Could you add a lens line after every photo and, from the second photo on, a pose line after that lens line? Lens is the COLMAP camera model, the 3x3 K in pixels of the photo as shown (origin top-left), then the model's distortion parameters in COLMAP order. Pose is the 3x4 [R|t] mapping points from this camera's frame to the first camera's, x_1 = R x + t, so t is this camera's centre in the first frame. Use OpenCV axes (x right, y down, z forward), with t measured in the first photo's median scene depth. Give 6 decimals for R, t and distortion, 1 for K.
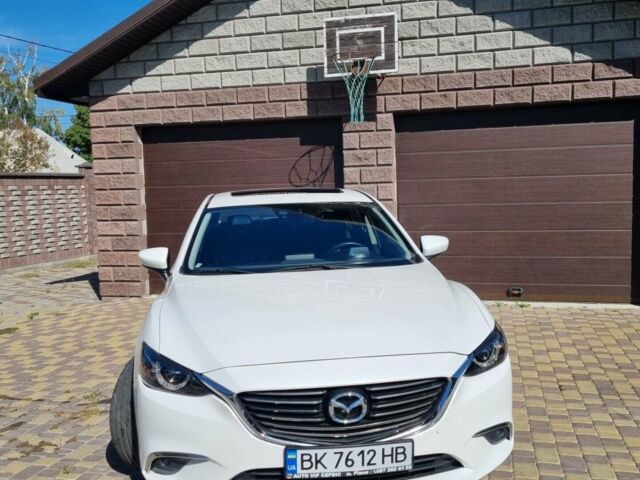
lens RADIAL K [[647.4, 0, 320.0], [0, 647.4, 240.0], [0, 0, 1]] dist [0.084133, -0.061264]
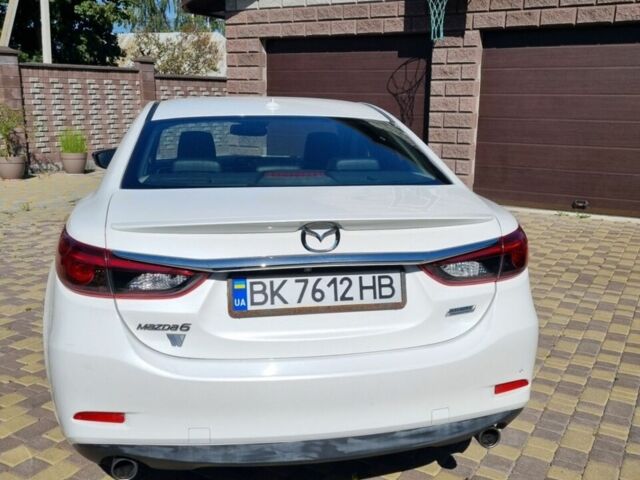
lens RADIAL K [[647.4, 0, 320.0], [0, 647.4, 240.0], [0, 0, 1]] dist [0.084133, -0.061264]
pose [[0.965353, 0.094991, -0.243044, 0.154836], [-0.060875, 0.987670, 0.144229, 0.008115], [0.253748, -0.124436, 0.959233, -0.154357]]
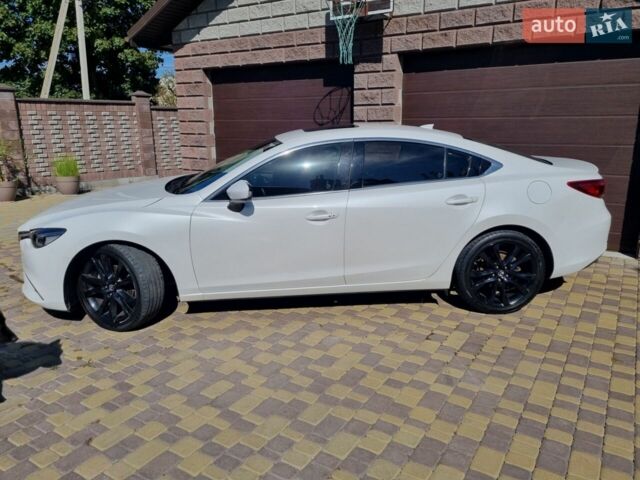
lens RADIAL K [[486.1, 0, 317.1], [0, 486.1, 234.1], [0, 0, 1]] dist [0.085877, -0.067552]
pose [[0.950703, 0.091305, -0.296356, 0.253861], [-0.046567, 0.986869, 0.154662, -0.022584], [0.306586, -0.133237, 0.942472, 0.162572]]
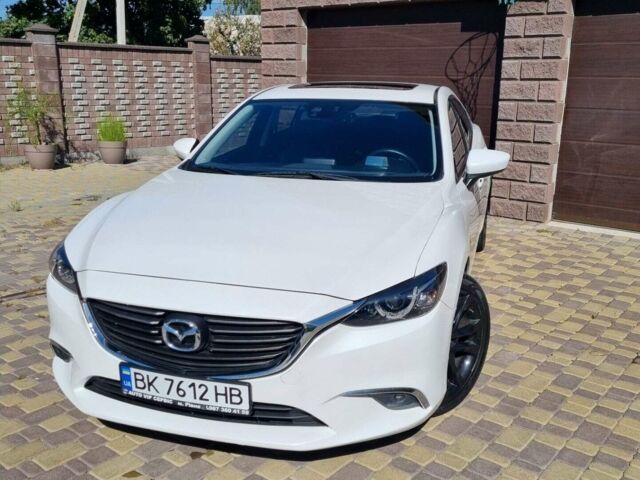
lens RADIAL K [[647.4, 0, 320.0], [0, 647.4, 240.0], [0, 0, 1]] dist [0.084133, -0.061264]
pose [[0.911363, 0.140874, -0.386746, 0.189711], [-0.075581, 0.980906, 0.179193, -0.016062], [0.404605, -0.134080, 0.904609, 0.098292]]
